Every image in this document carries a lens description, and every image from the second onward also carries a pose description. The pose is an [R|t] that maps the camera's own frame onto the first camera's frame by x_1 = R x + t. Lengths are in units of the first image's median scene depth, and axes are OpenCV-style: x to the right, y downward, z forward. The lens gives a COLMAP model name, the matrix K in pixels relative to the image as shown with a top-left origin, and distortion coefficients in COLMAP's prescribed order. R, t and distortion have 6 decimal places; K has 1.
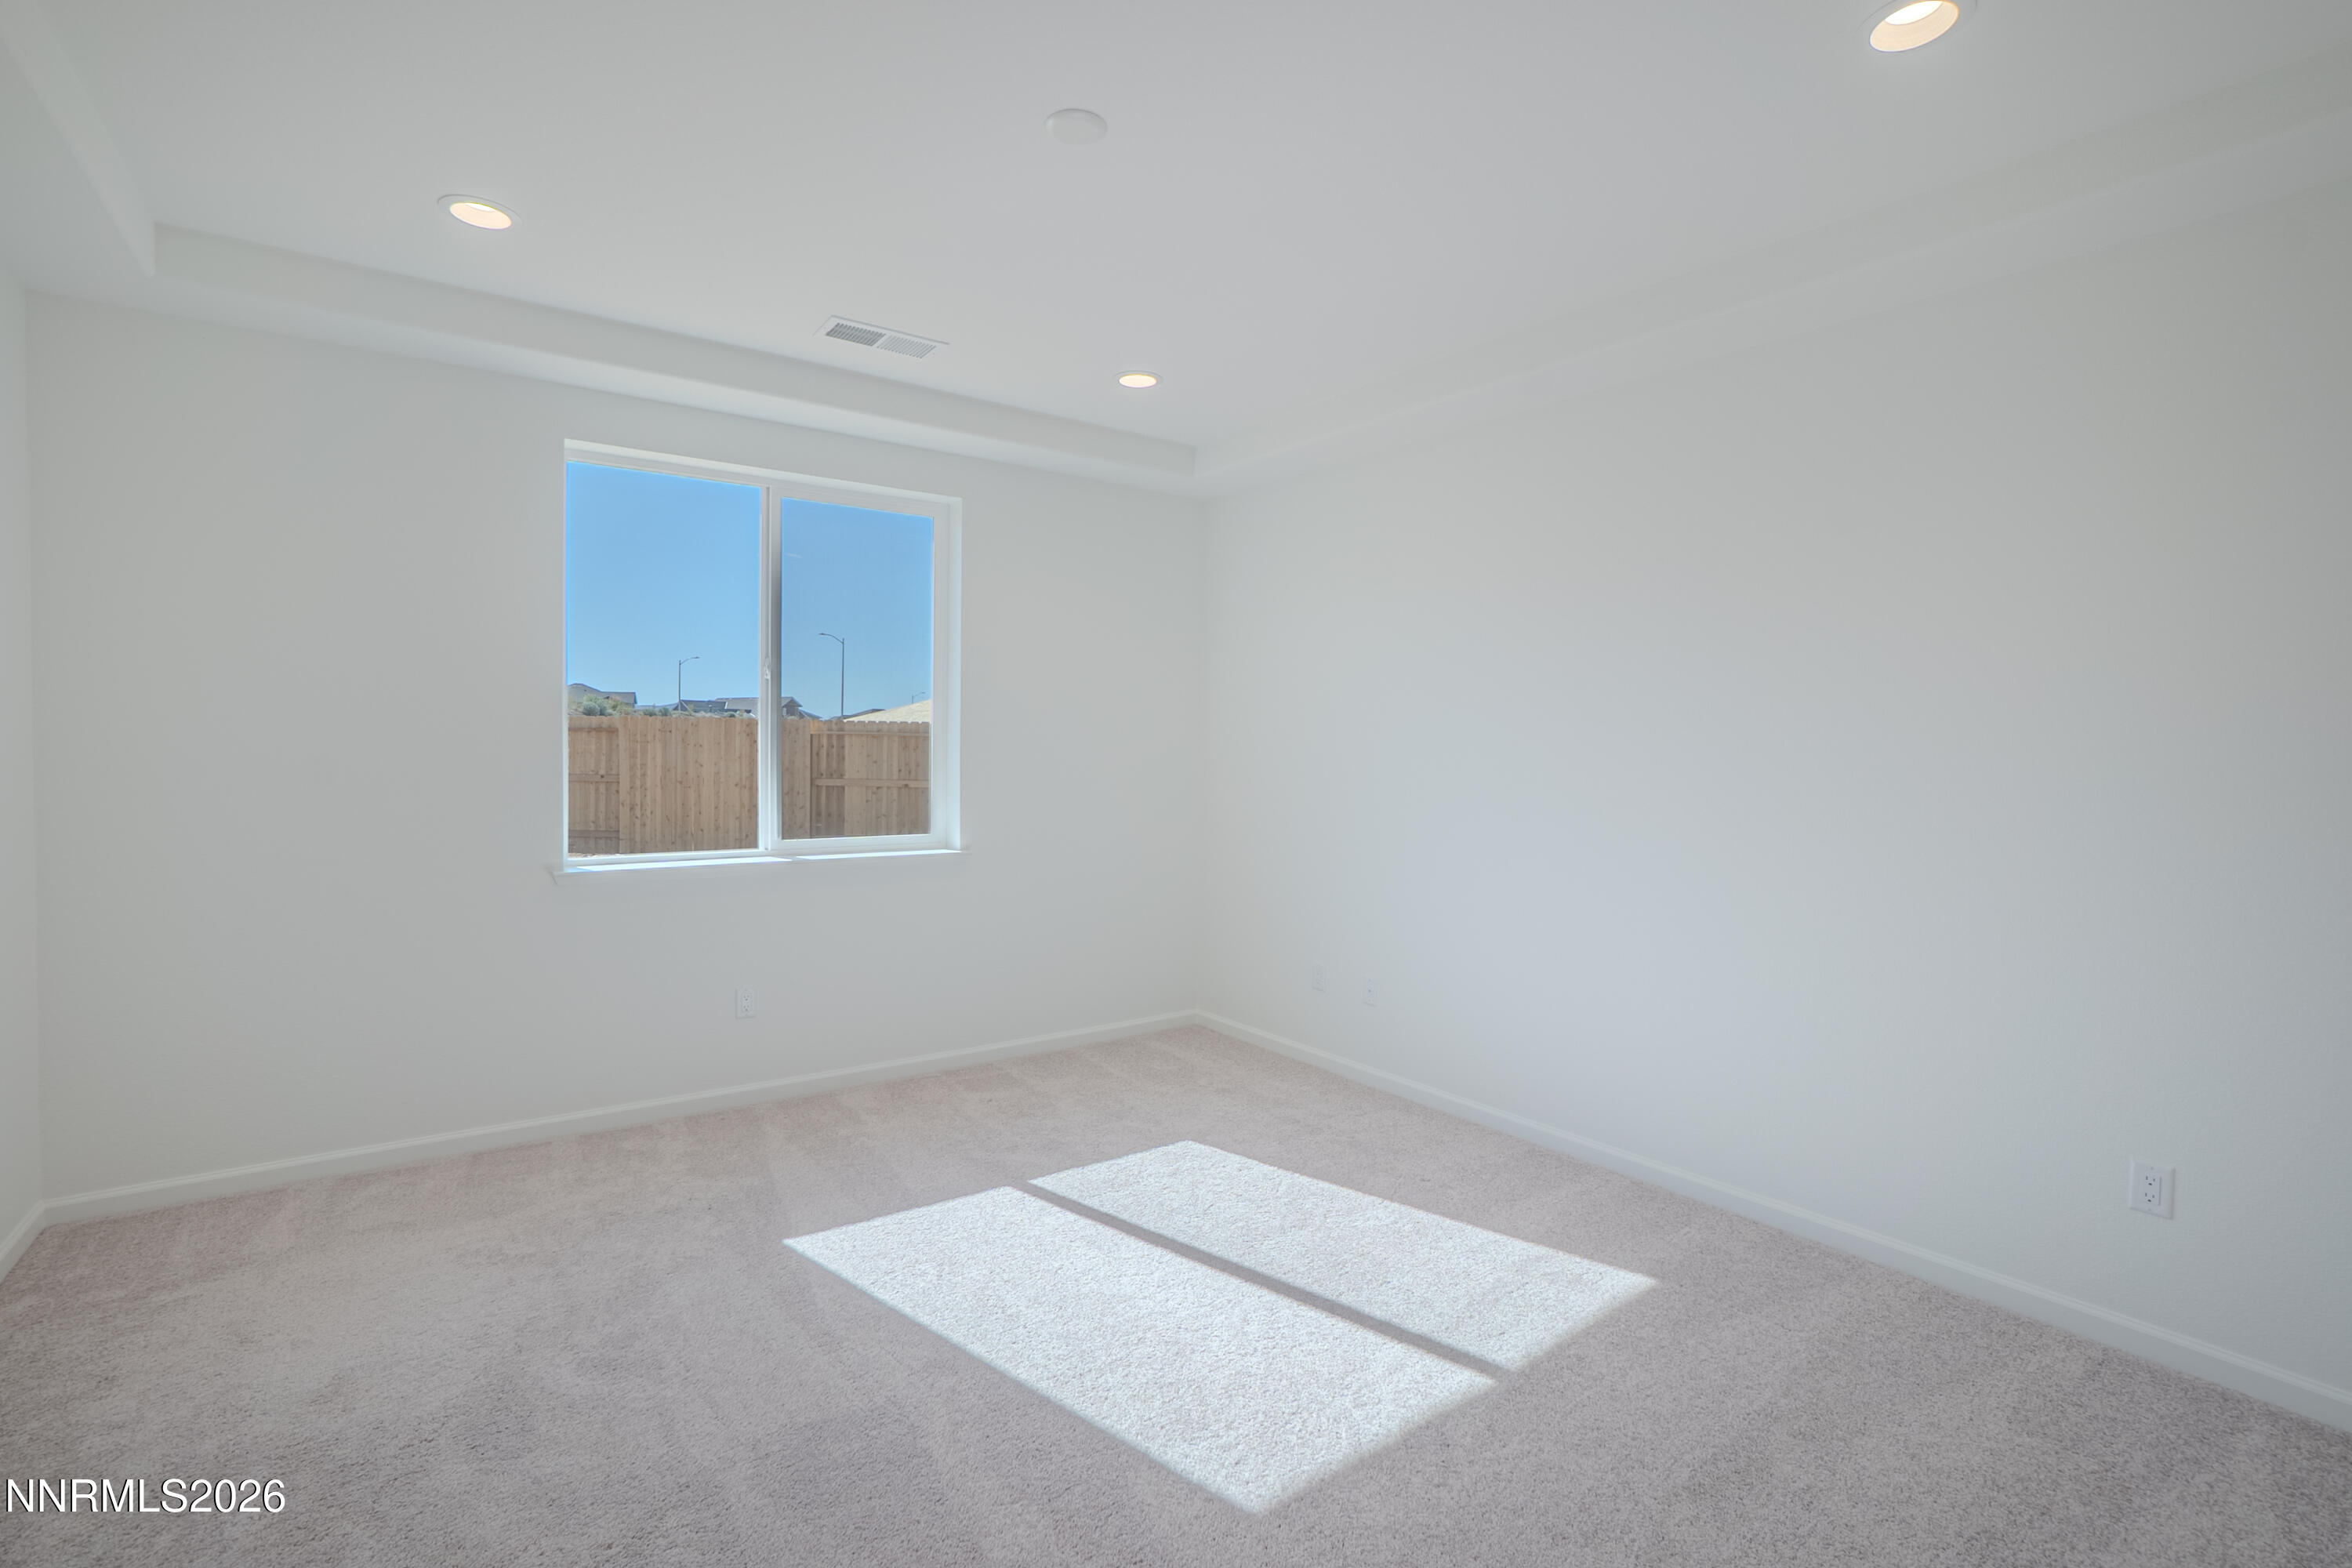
lens RADIAL K [[1043.4, 0, 1171.4], [0, 1043.4, 774.2], [0, 0, 1]] dist [-0.039813, 0.000406]
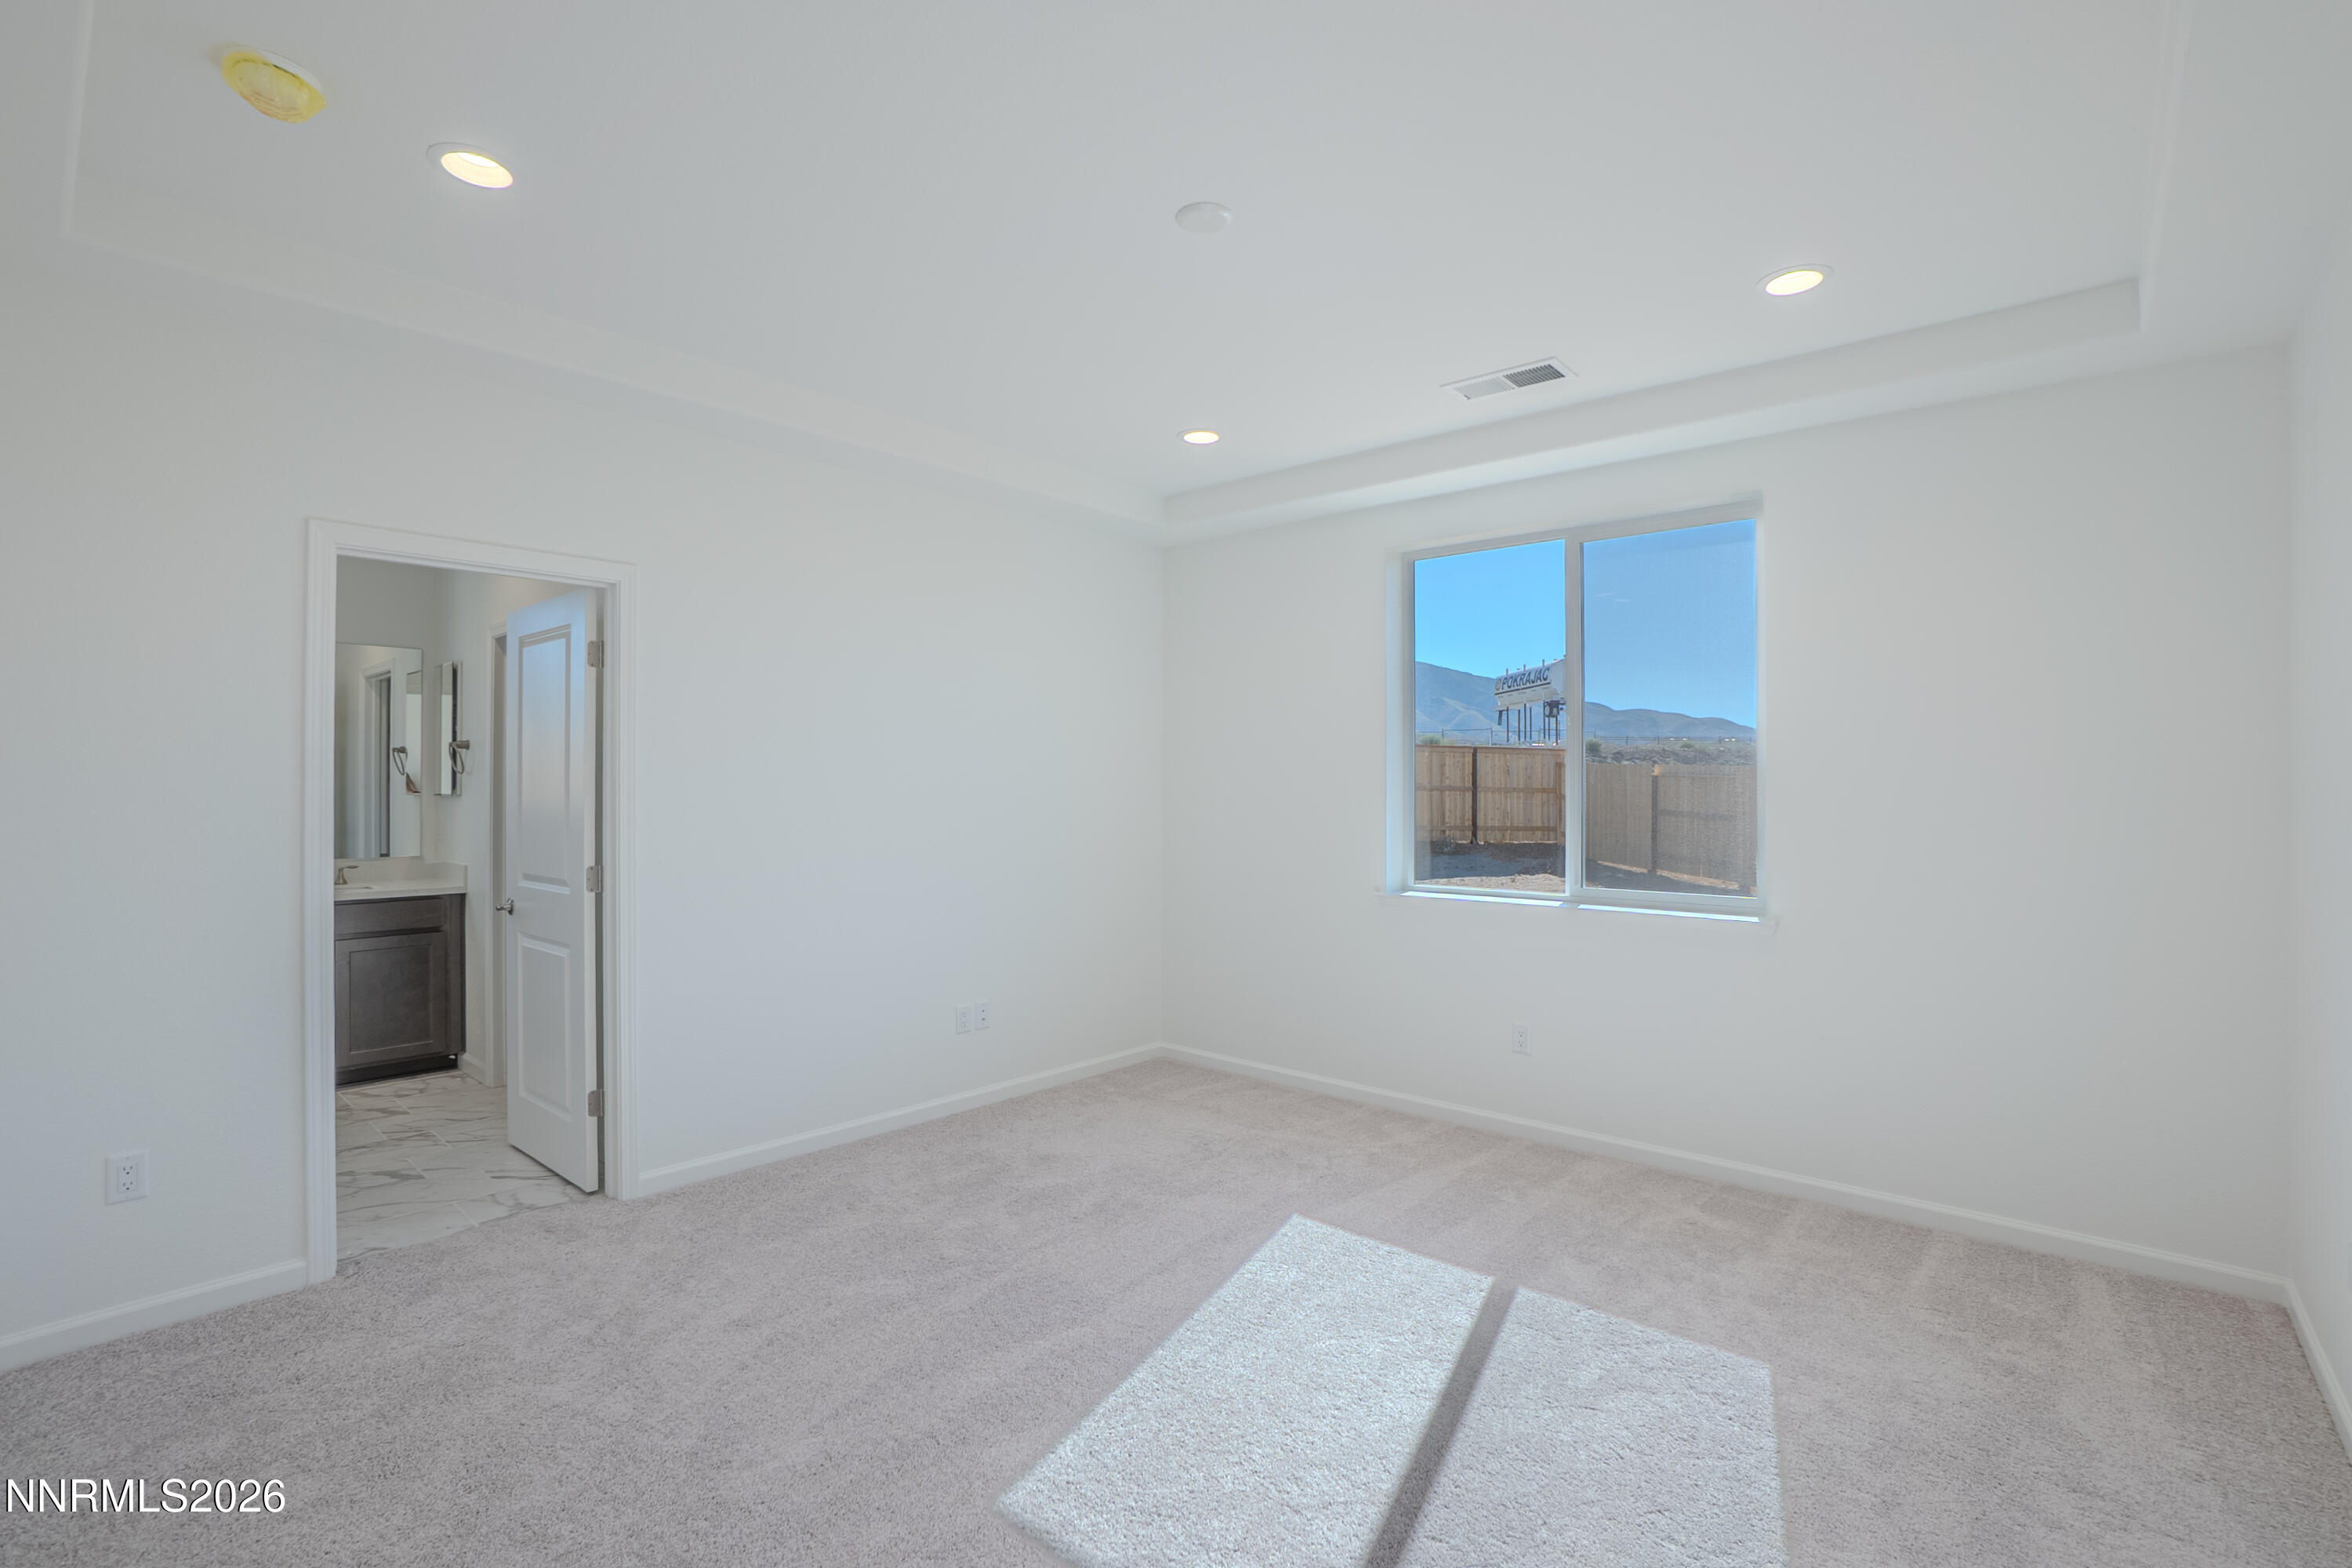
lens RADIAL K [[1077.2, 0, 1181.1], [0, 1077.2, 798.4], [0, 0, 1]] dist [-0.016370, 0.000179]
pose [[0.229020, 0.003000, -0.973417, 0.628236], [-0.025101, 0.999681, -0.002824, -0.011517], [0.973098, 0.025080, 0.229023, 0.456951]]
